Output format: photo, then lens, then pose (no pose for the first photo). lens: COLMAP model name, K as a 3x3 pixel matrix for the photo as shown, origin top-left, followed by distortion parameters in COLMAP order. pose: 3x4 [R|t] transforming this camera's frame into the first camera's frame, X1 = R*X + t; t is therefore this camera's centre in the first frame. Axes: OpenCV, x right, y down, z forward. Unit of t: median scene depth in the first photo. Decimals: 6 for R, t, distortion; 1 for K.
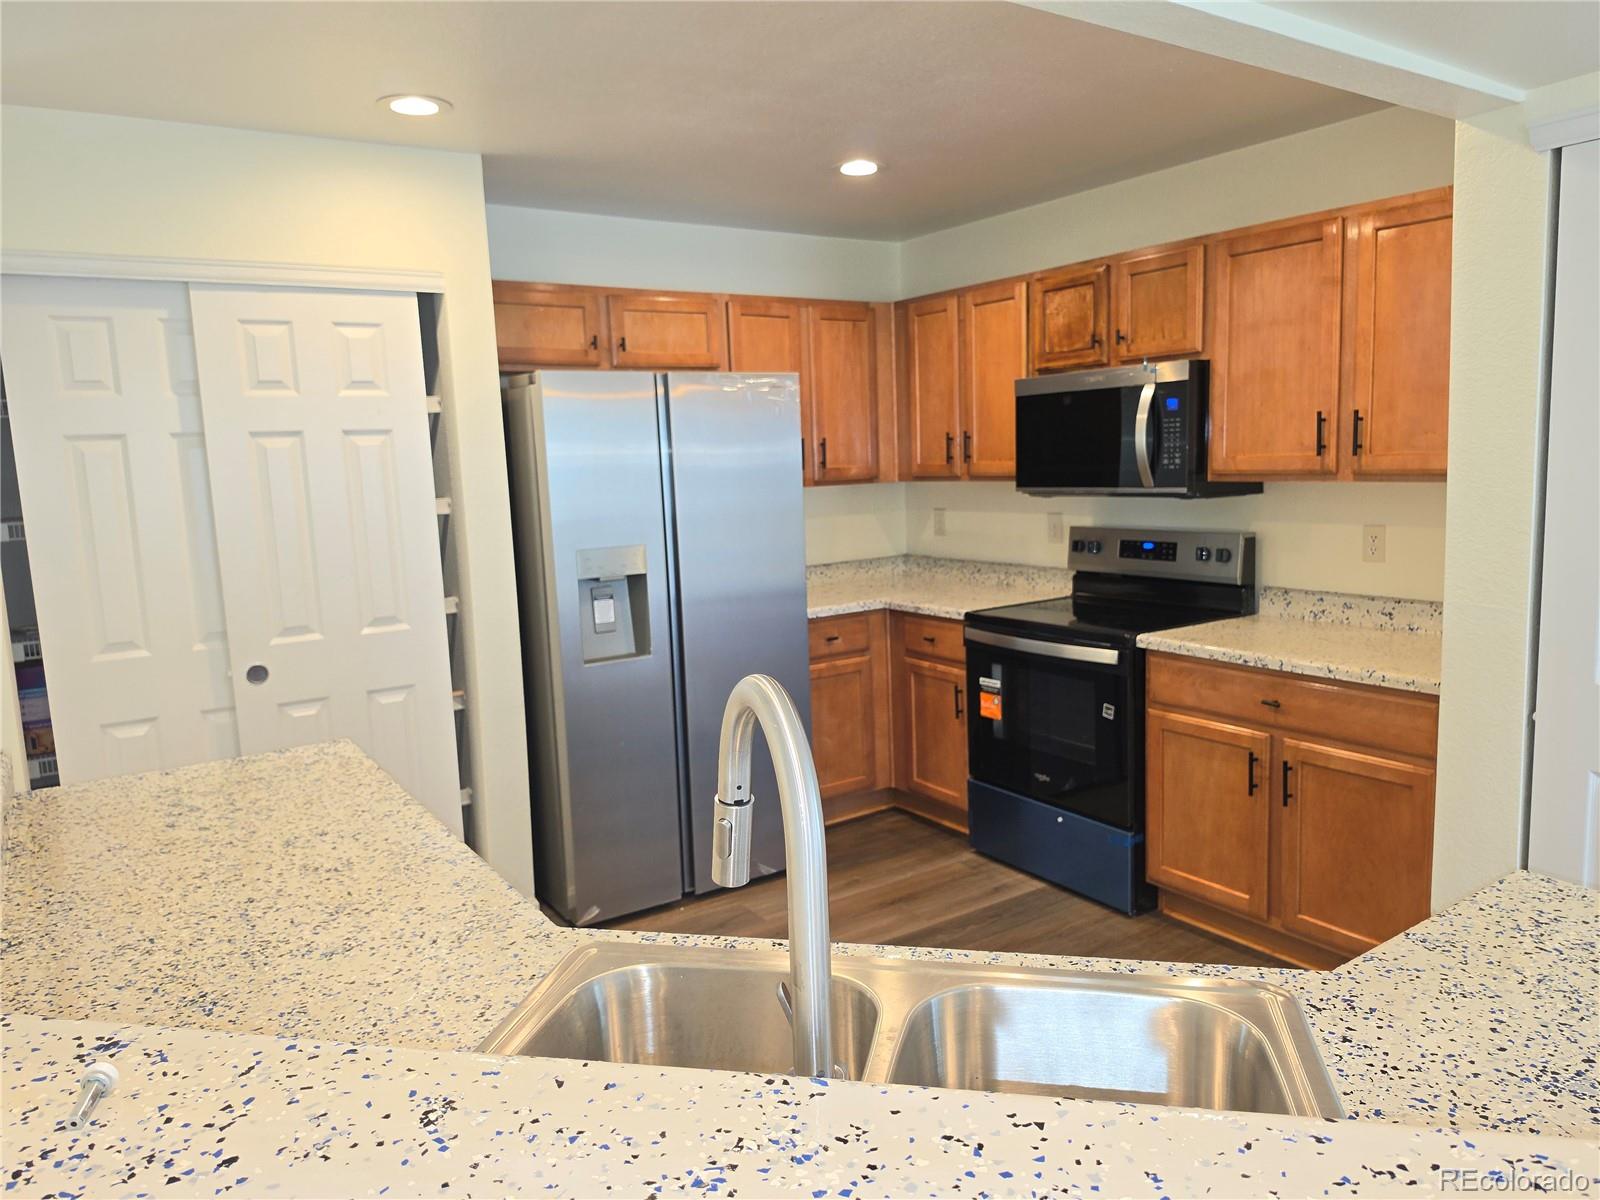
lens RADIAL K [[1107.6, 0, 814.6], [0, 1107.6, 601.5], [0, 0, 1]] dist [0.114727, -0.173135]
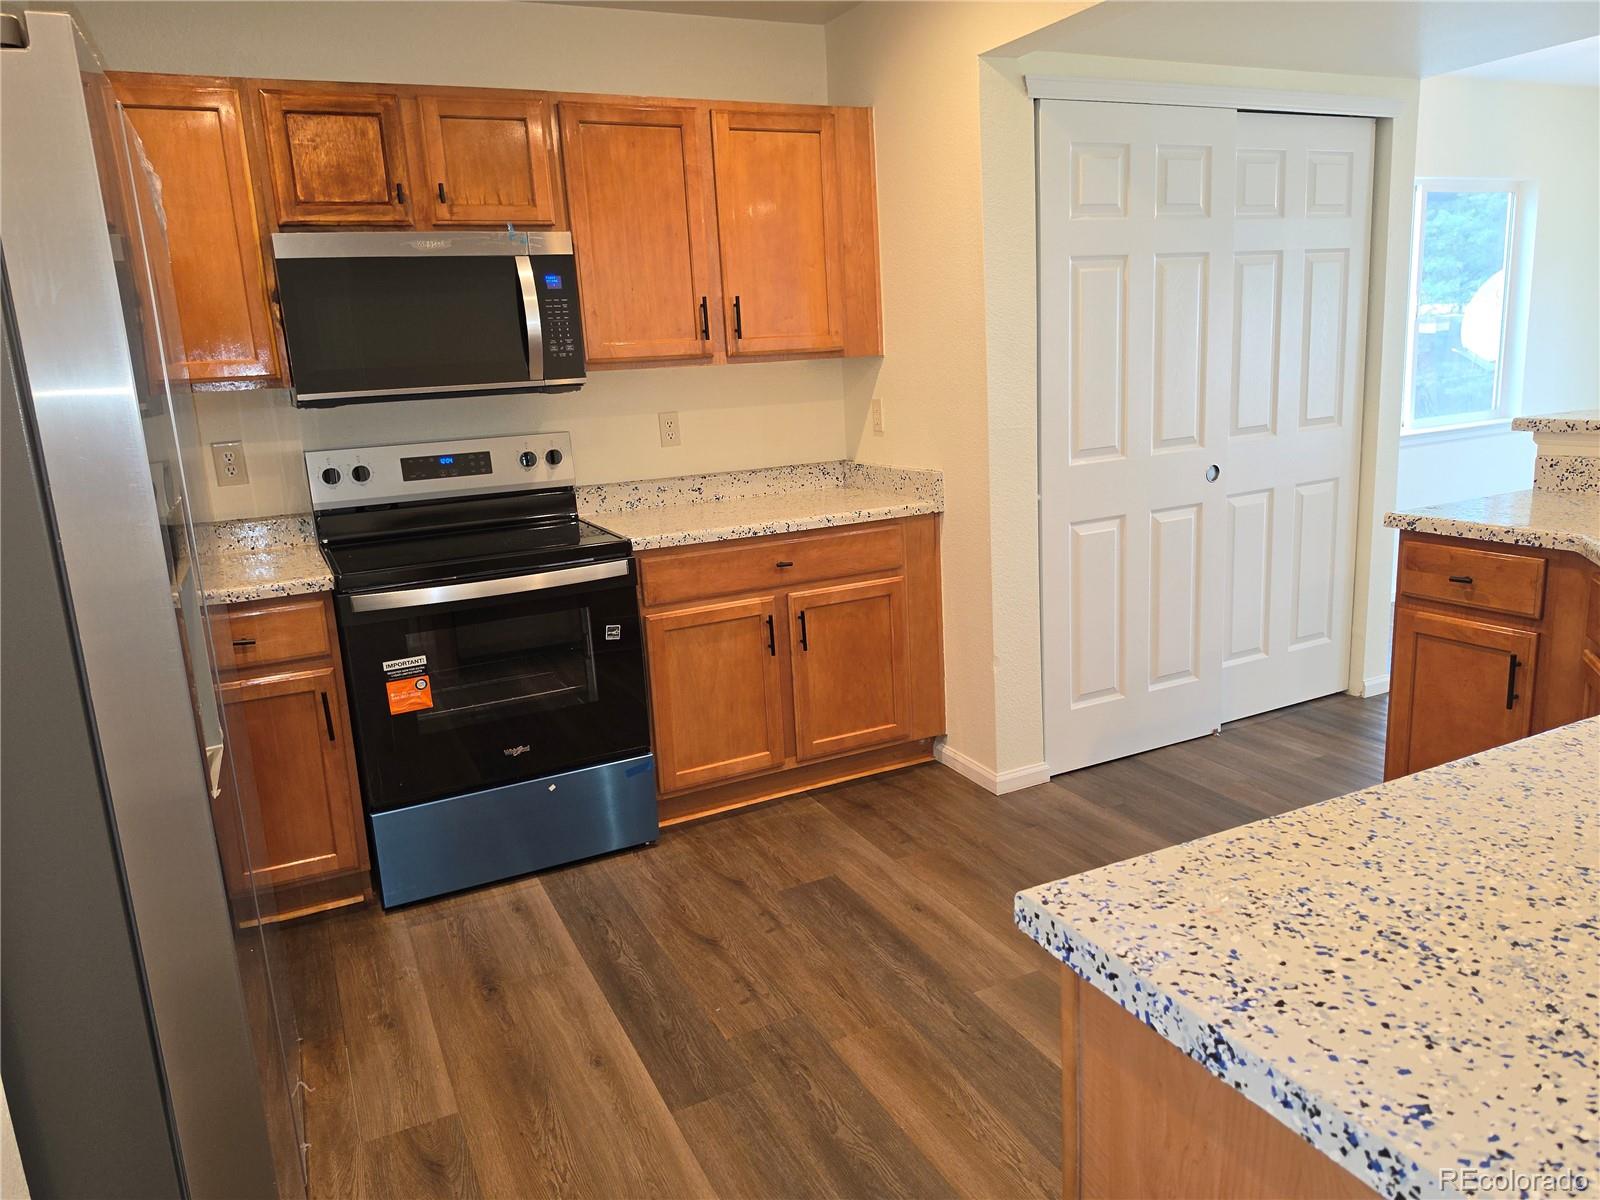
lens RADIAL K [[1107.6, 0, 814.6], [0, 1107.6, 601.5], [0, 0, 1]] dist [0.114727, -0.173135]
pose [[0.142588, -0.190436, 0.971289, -0.536006], [0.184743, 0.969192, 0.162904, -0.036834], [-0.972388, 0.156211, 0.173377, 0.661261]]
